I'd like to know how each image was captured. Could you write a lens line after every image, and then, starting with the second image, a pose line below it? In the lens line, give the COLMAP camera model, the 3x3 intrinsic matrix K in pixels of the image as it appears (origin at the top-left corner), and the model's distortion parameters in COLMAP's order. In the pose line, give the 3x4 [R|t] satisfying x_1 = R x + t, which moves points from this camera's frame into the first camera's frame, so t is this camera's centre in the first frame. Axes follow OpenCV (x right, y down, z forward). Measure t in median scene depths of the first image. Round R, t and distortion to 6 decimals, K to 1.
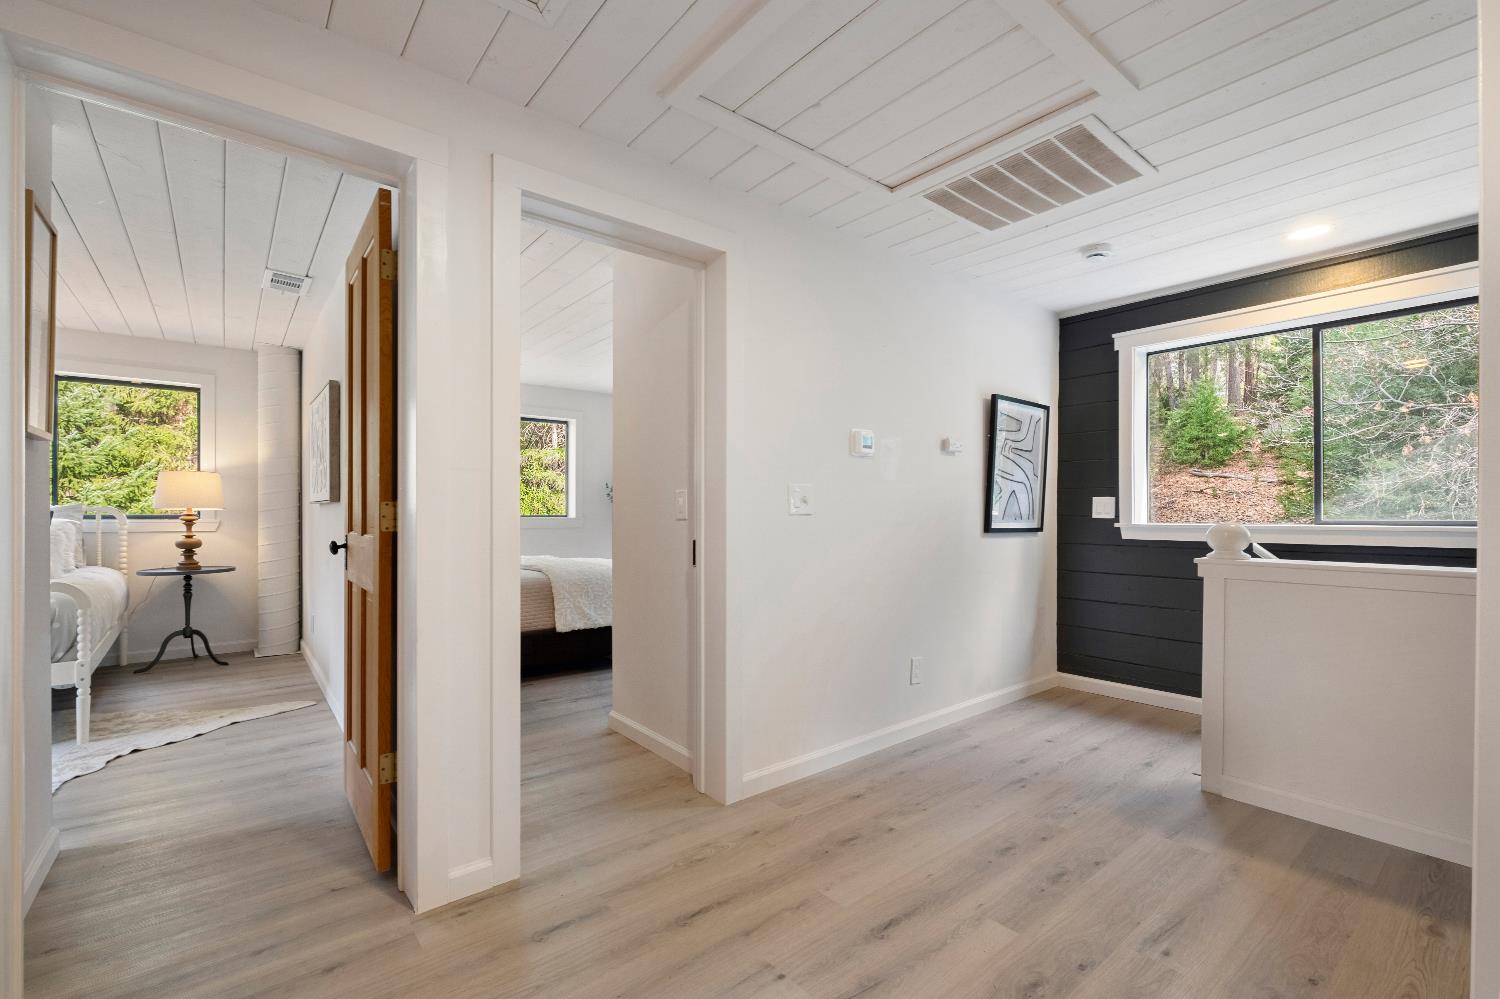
lens RADIAL K [[647.6, 0, 749.2], [0, 647.6, 501.9], [0, 0, 1]] dist [-0.001942, -0.007993]
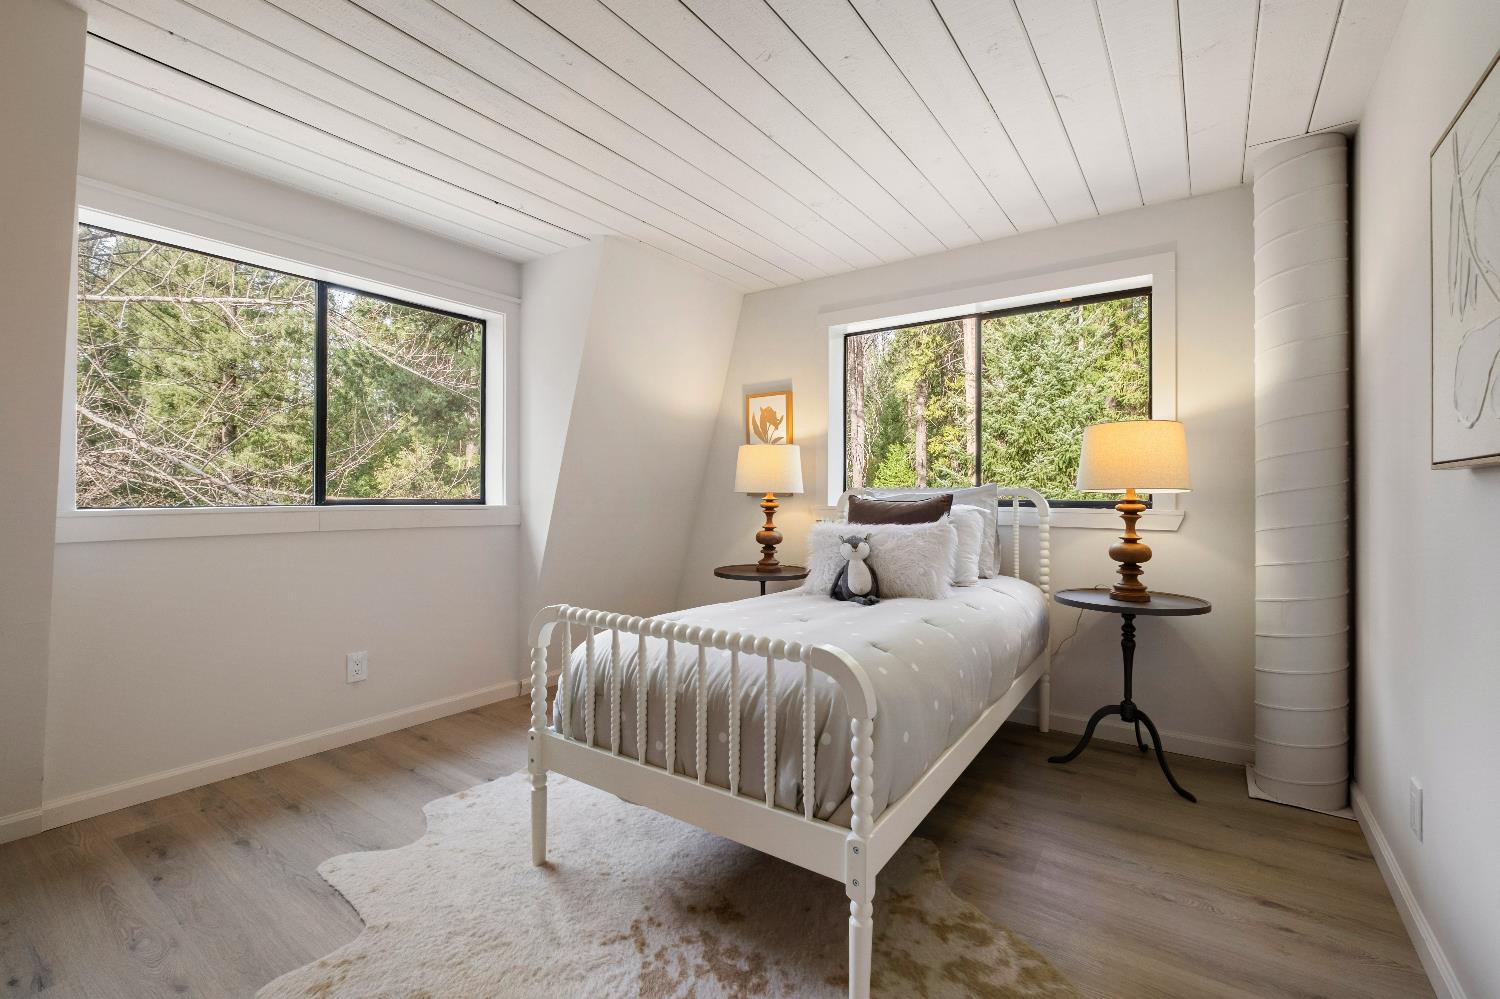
lens RADIAL K [[655.7, 0, 750.3], [0, 655.7, 501.7], [0, 0, 1]] dist [-0.005038, -0.000629]
pose [[0.273857, 0.010271, -0.961715, -0.414939], [0.012010, 0.999828, 0.014098, 0.008494], [0.961695, -0.015411, 0.273687, 0.527909]]
